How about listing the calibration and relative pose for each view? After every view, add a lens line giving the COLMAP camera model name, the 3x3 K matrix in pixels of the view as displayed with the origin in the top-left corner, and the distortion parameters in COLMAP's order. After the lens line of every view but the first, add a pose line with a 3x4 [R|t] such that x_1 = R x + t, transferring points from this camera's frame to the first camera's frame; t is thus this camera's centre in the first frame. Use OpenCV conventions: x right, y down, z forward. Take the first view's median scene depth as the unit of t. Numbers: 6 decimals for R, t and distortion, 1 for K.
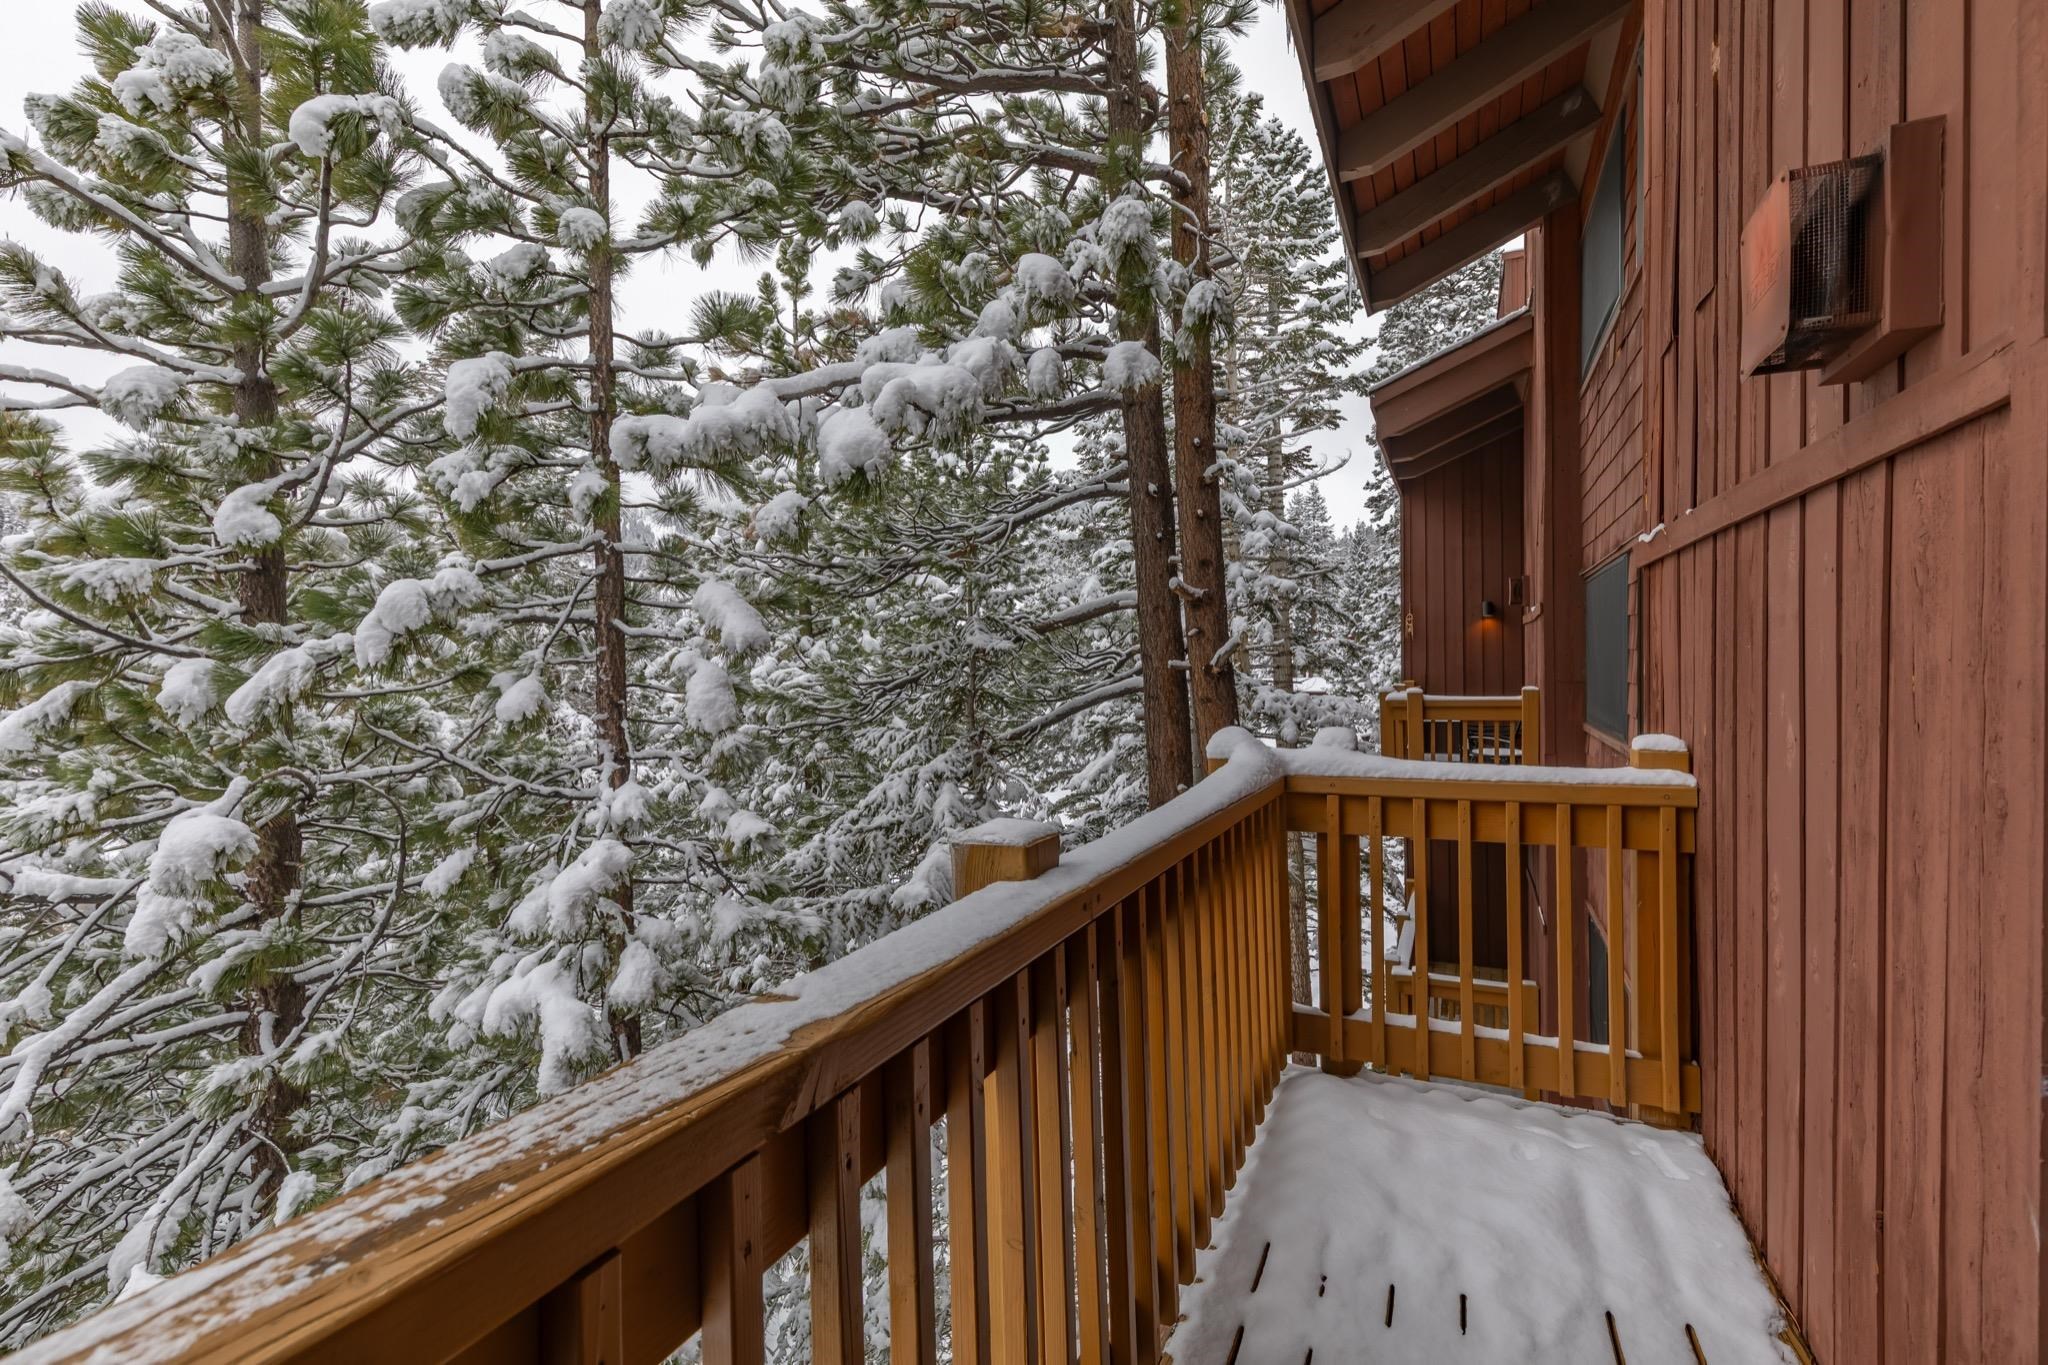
lens RADIAL K [[924.1, 0, 1028.7], [0, 924.1, 674.5], [0, 0, 1]] dist [0.002996, 0.000333]
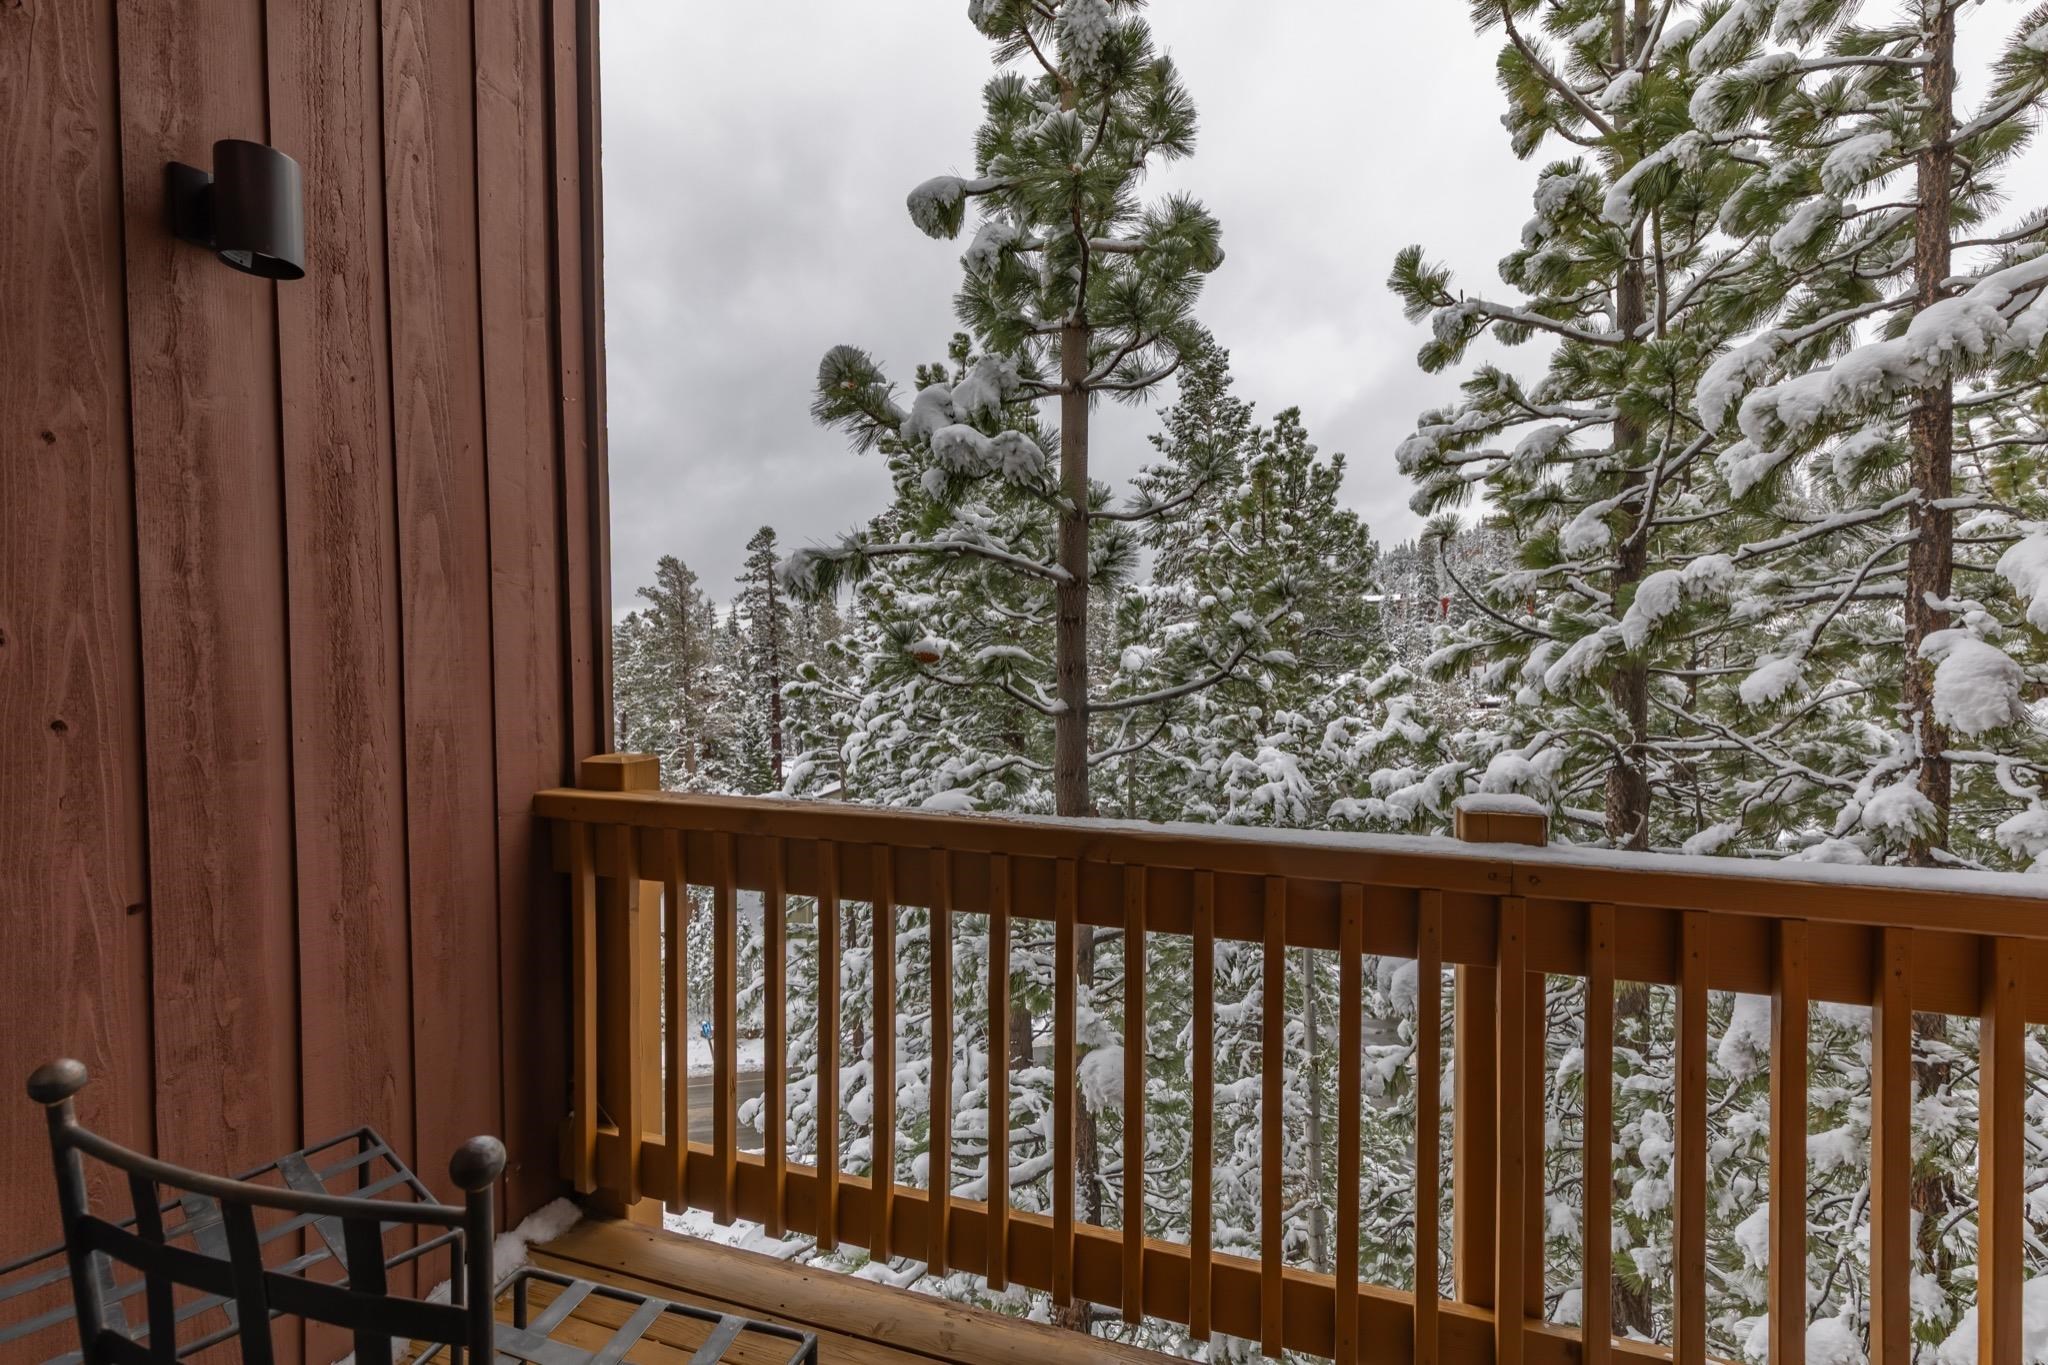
lens RADIAL K [[924.1, 0, 1028.7], [0, 924.1, 674.5], [0, 0, 1]] dist [0.002996, 0.000333]
pose [[0.101273, 0.030797, -0.994382, 0.330894], [-0.005745, 0.999522, 0.030371, -0.006097], [0.994842, 0.002636, 0.101402, 0.104916]]
